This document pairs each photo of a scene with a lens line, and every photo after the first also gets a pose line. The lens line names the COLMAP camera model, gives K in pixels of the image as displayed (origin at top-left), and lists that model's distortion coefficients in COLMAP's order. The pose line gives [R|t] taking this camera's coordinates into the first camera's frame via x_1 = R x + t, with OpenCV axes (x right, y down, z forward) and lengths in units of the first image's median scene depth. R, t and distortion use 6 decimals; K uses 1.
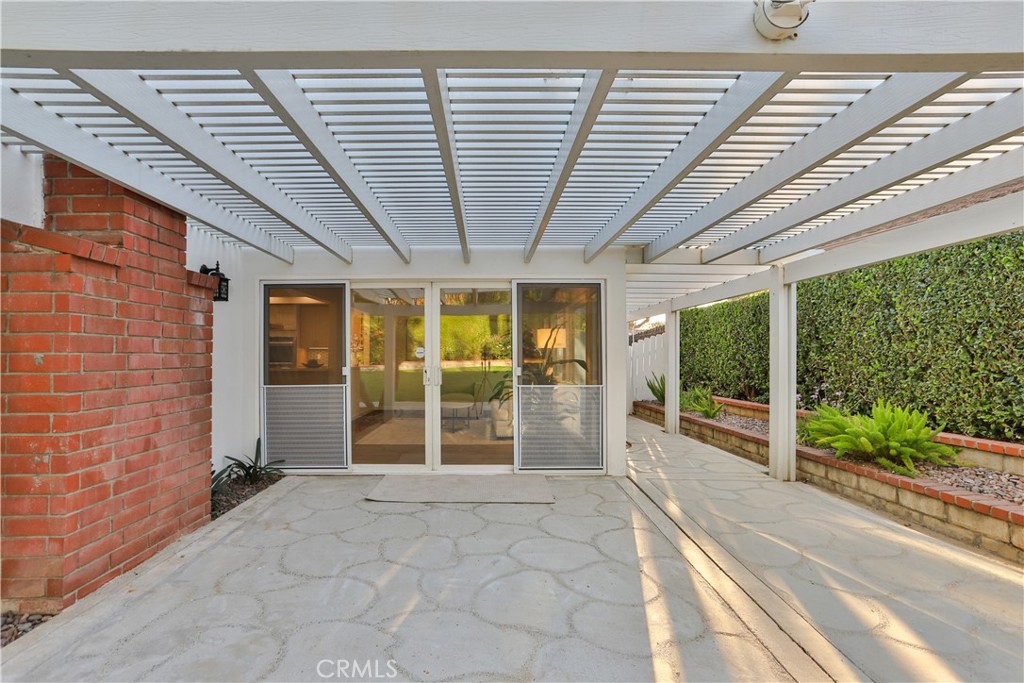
lens RADIAL K [[496.9, 0, 486.1], [0, 496.9, 349.0], [0, 0, 1]] dist [-0.056810, 0.028711]
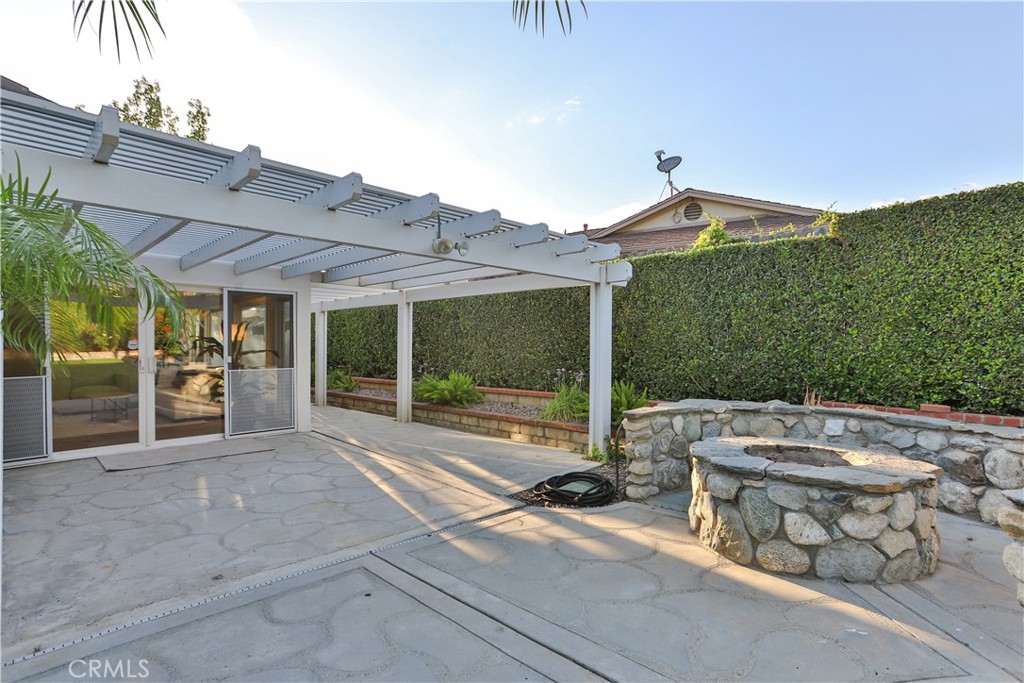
lens RADIAL K [[496.9, 0, 508.4], [0, 496.9, 339.1], [0, 0, 1]] dist [-0.056810, 0.028711]
pose [[0.690379, 0.007327, 0.723411, -0.362612], [-0.009783, 0.999952, -0.000792, -0.013131], [-0.723382, -0.006531, 0.690417, -0.404884]]
